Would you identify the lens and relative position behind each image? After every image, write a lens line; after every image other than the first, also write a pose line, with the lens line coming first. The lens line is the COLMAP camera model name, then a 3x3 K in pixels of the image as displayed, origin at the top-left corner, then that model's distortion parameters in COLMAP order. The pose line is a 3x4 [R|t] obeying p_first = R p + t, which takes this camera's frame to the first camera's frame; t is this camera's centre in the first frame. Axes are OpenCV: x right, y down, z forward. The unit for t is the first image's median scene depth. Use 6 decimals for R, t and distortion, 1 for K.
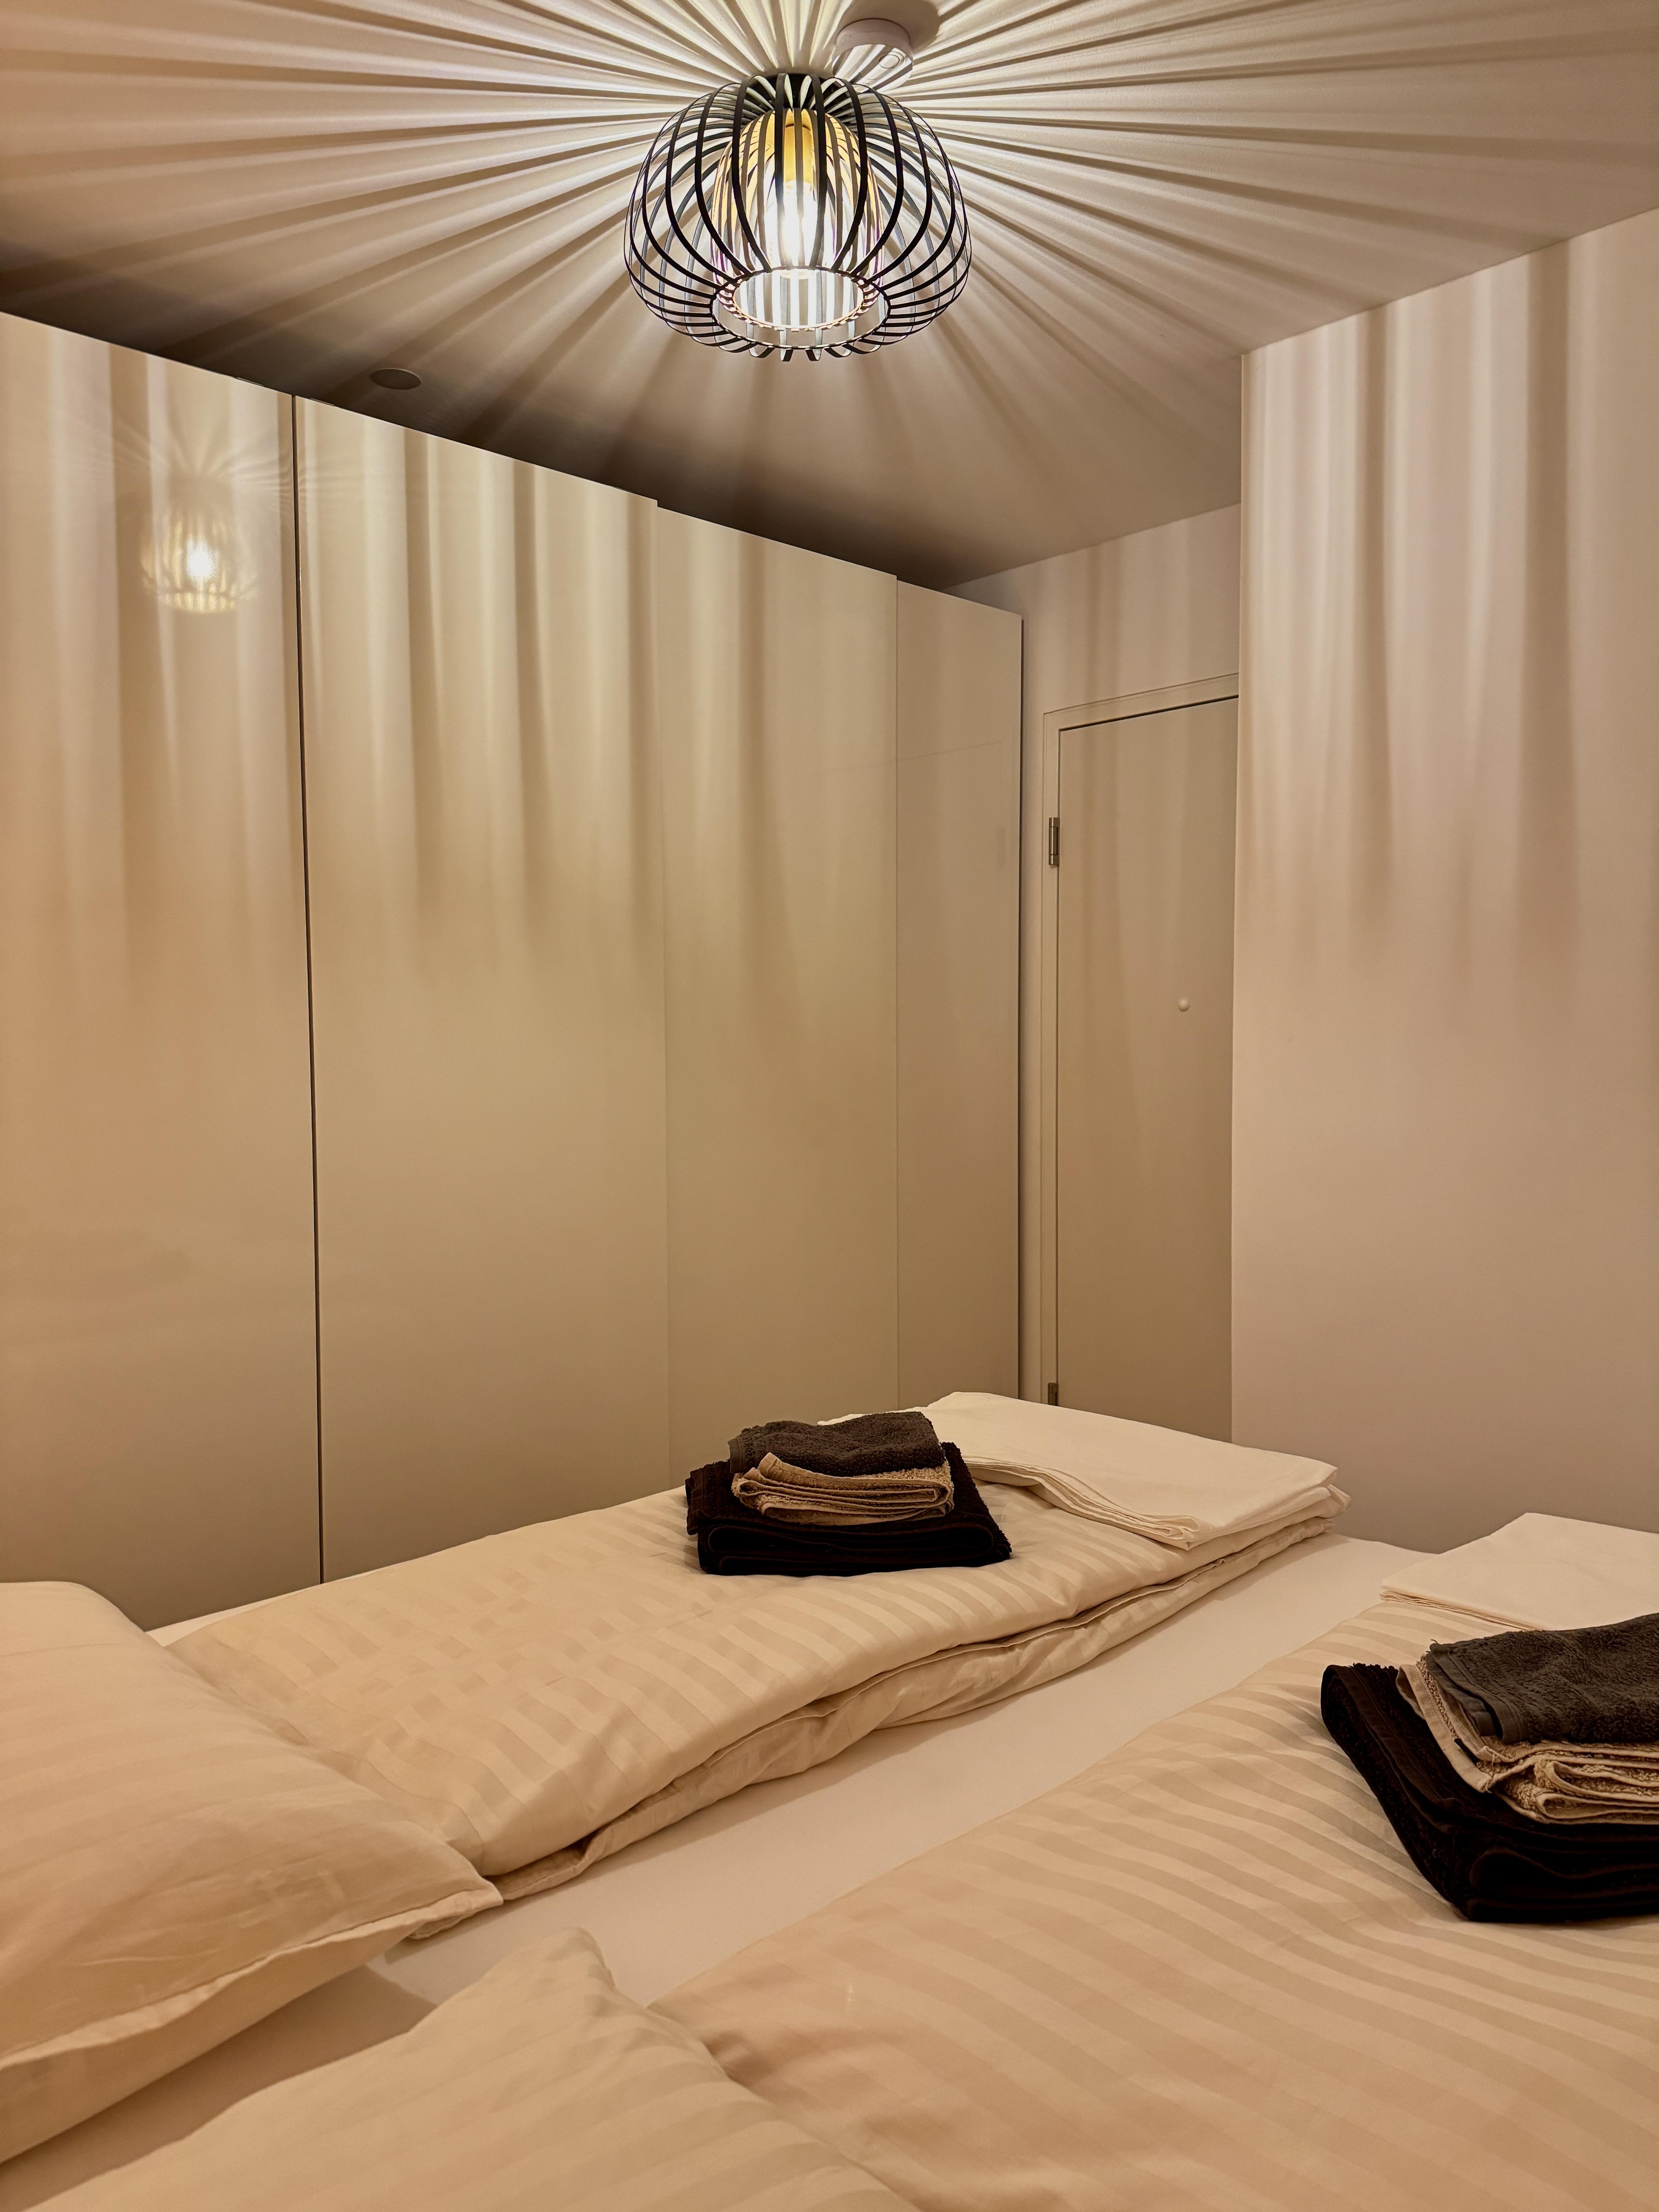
lens RADIAL K [[1547.7, 0, 829.4], [0, 1547.7, 1101.5], [0, 0, 1]] dist [0.177055, -0.254851]
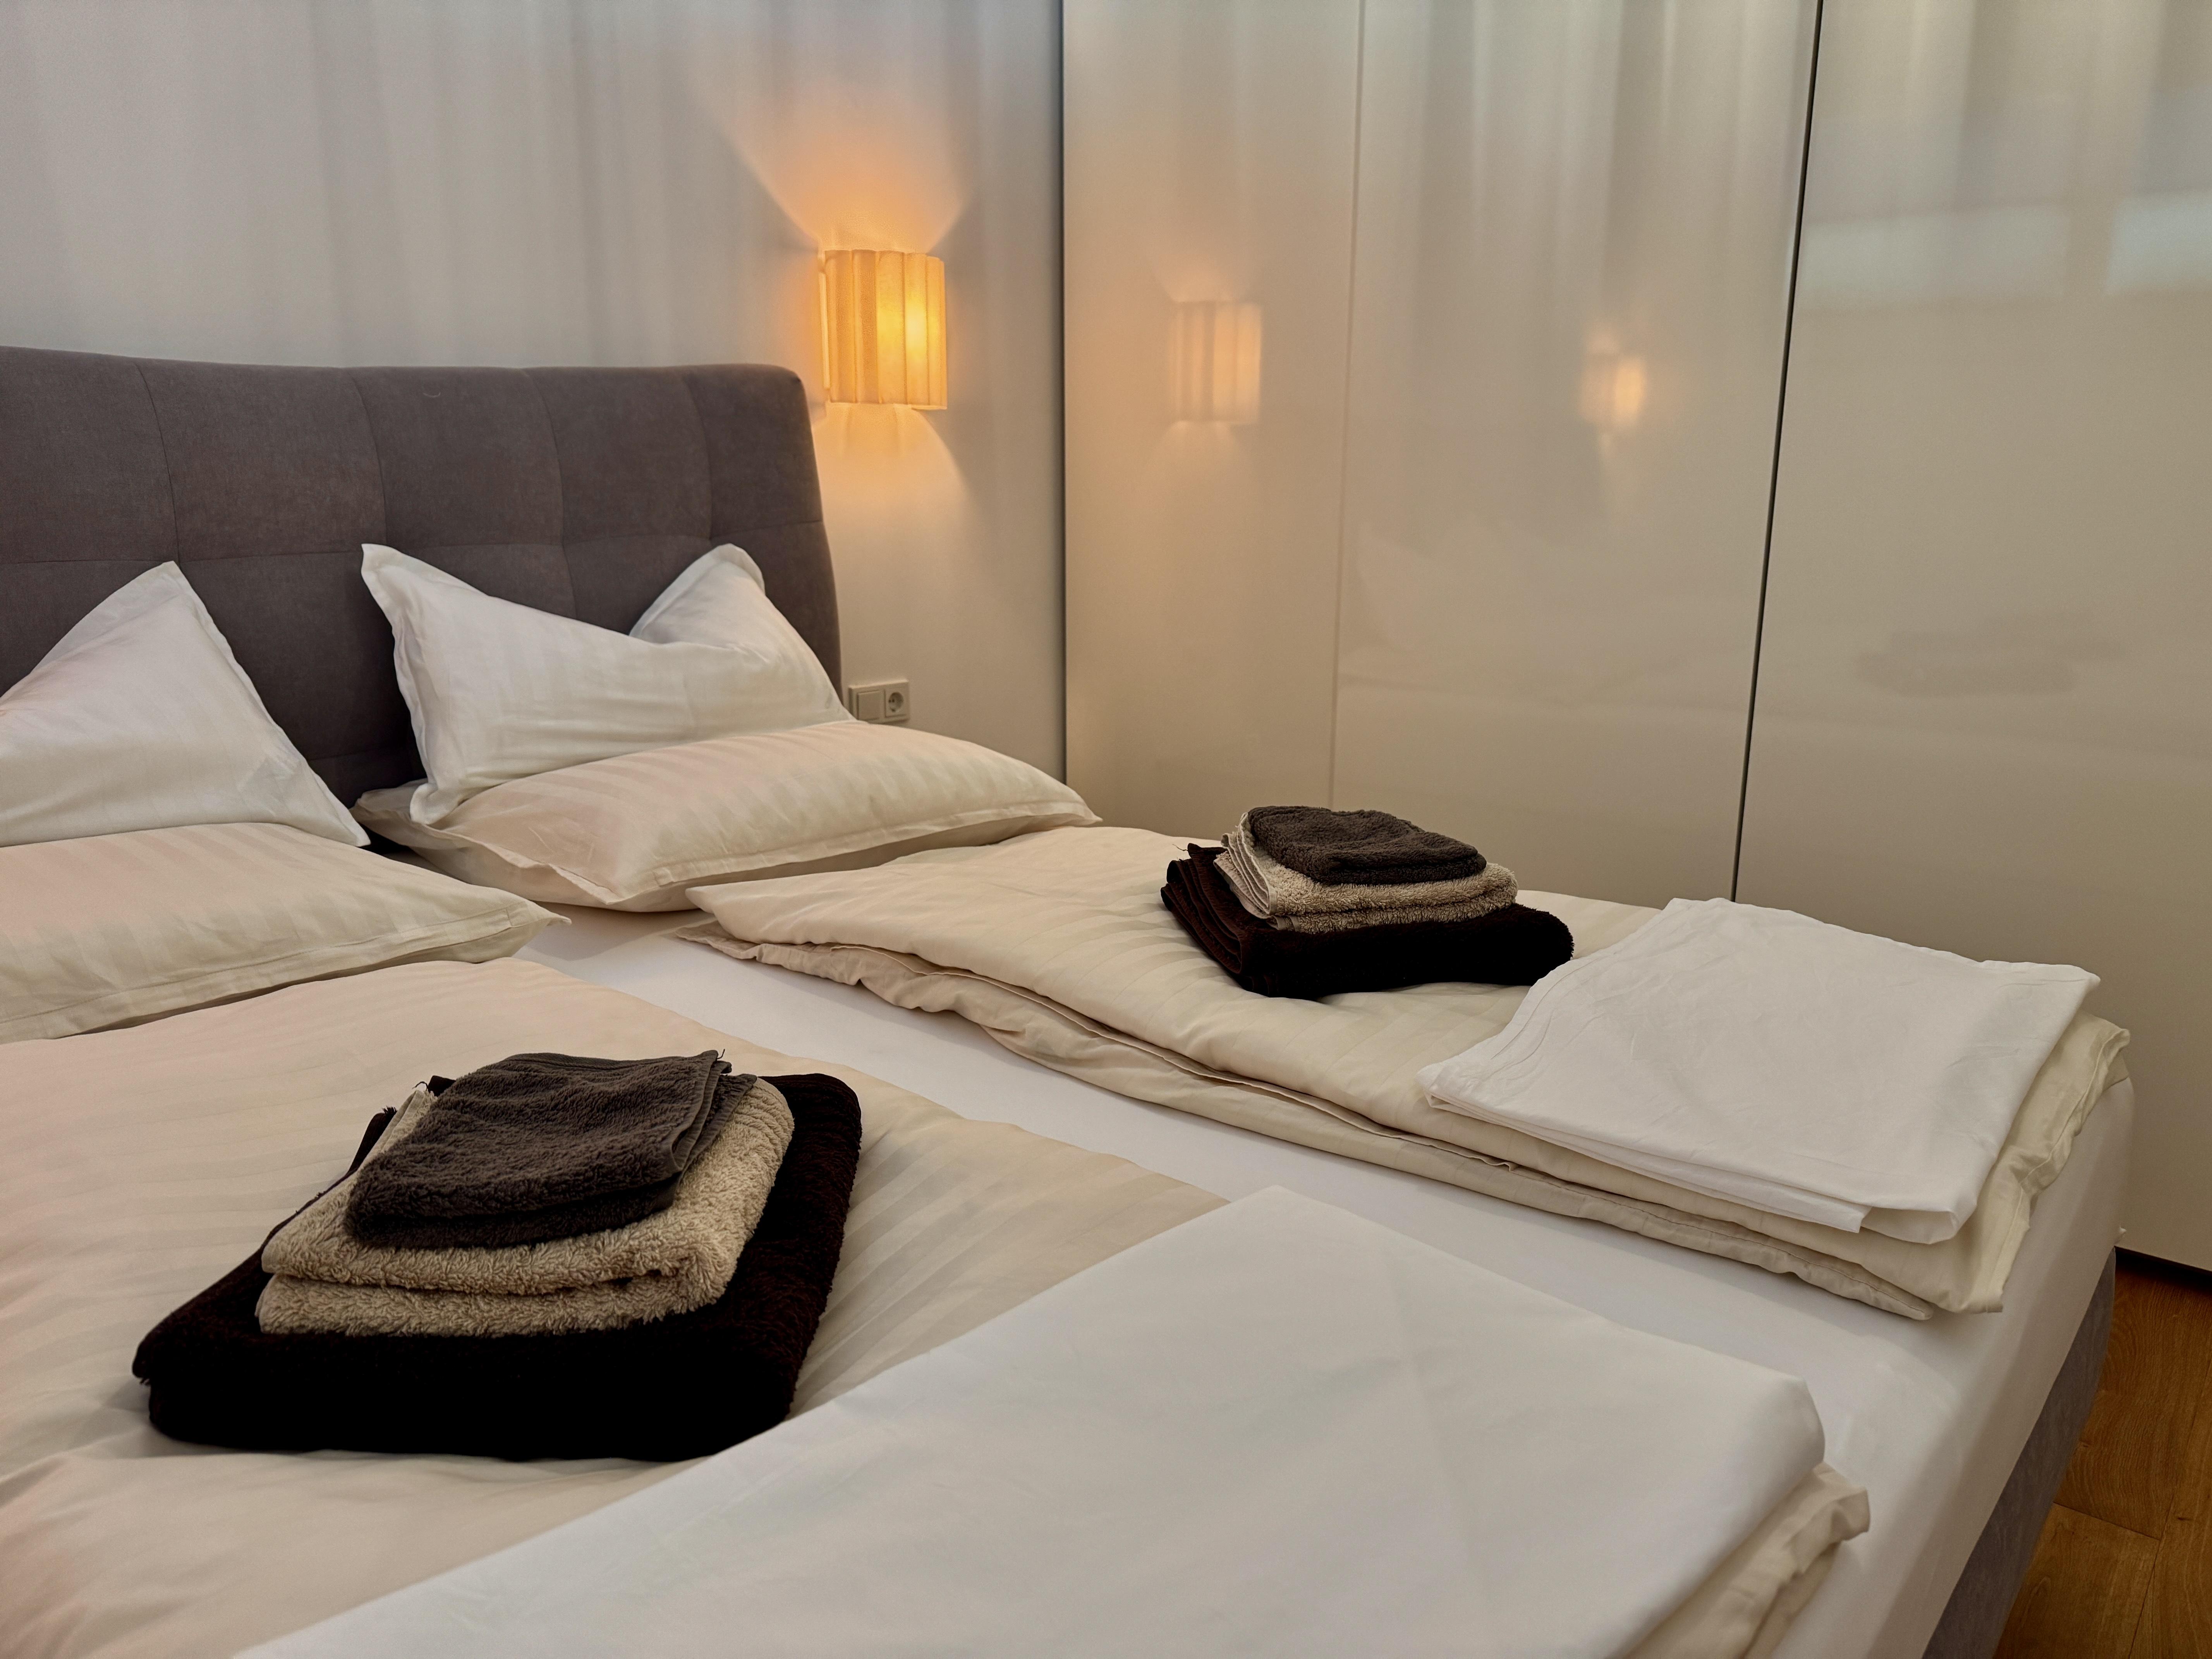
lens RADIAL K [[1548.4, 0, 1111.4], [0, 1548.4, 839.4], [0, 0, 1]] dist [0.100978, -0.137837]
pose [[0.114541, 0.233193, -0.965661, 0.717389], [-0.049713, 0.972186, 0.228872, 0.033074], [0.992174, 0.021790, 0.122948, 0.699518]]
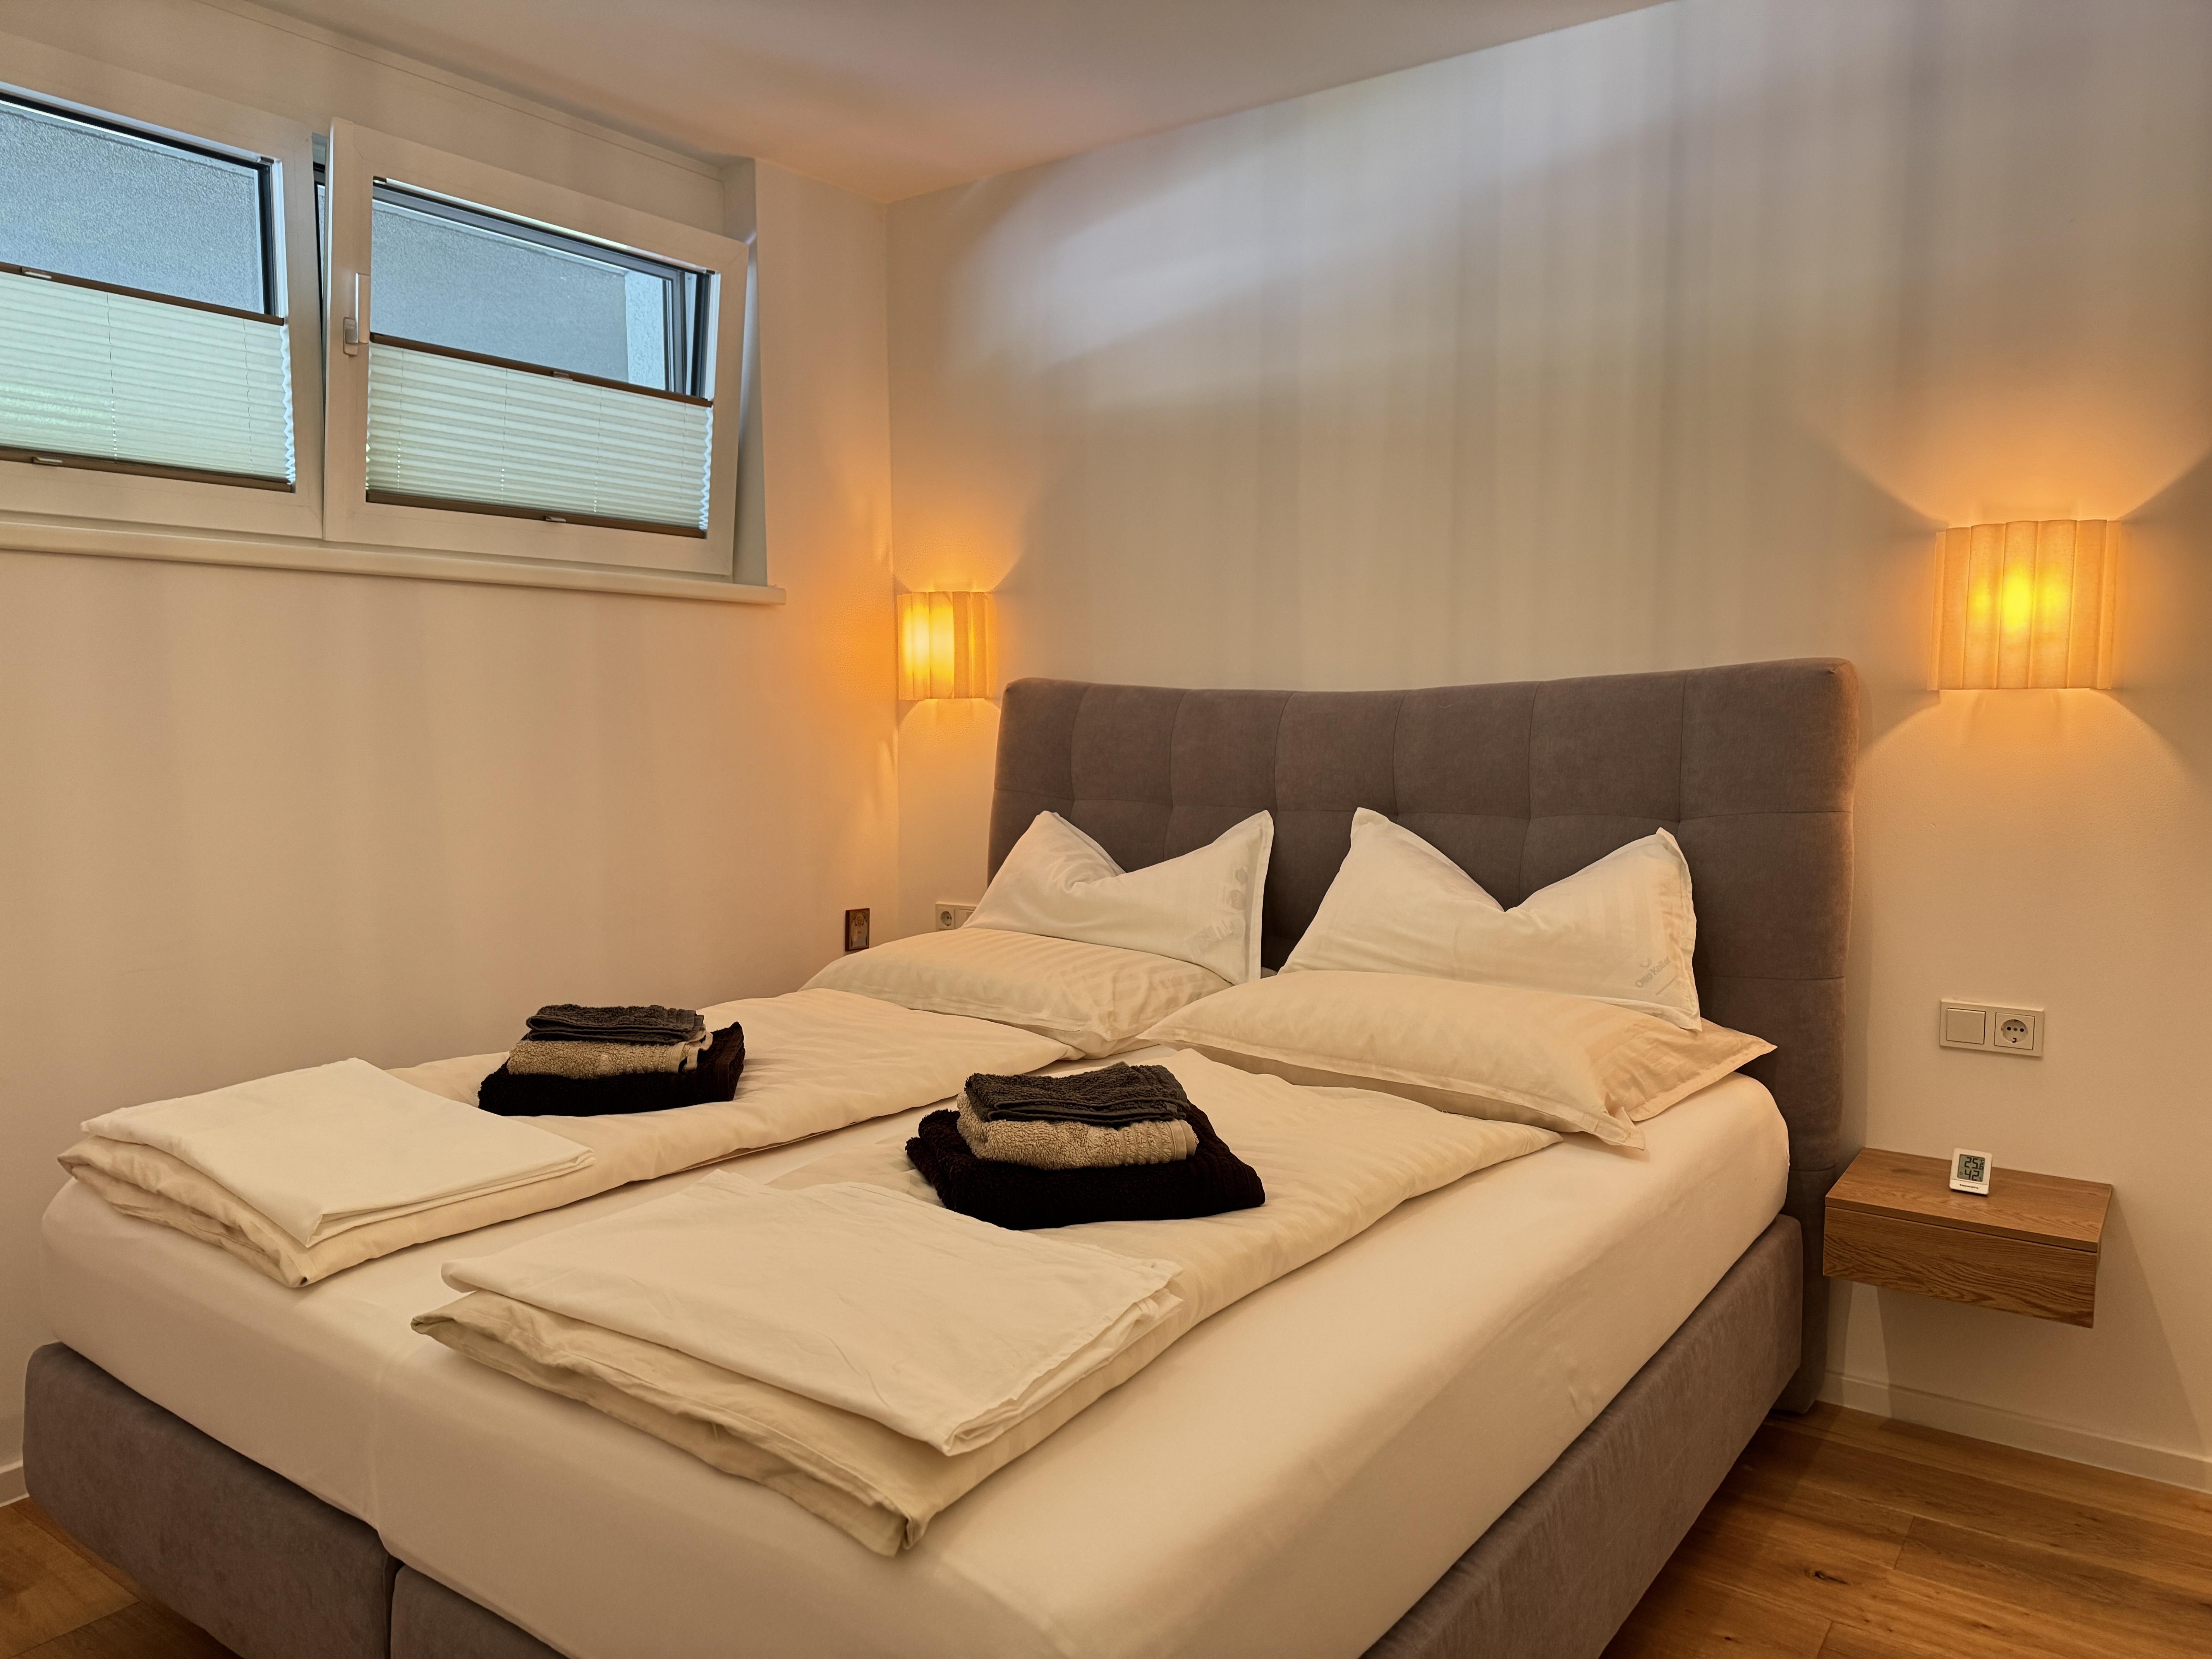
lens RADIAL K [[1548.4, 0, 1111.4], [0, 1548.4, 839.4], [0, 0, 1]] dist [0.100978, -0.137837]
pose [[-0.982249, 0.026324, -0.185727, 0.144136], [0.001553, 0.991212, 0.132272, -0.064745], [0.187577, 0.129635, -0.973658, 1.772122]]
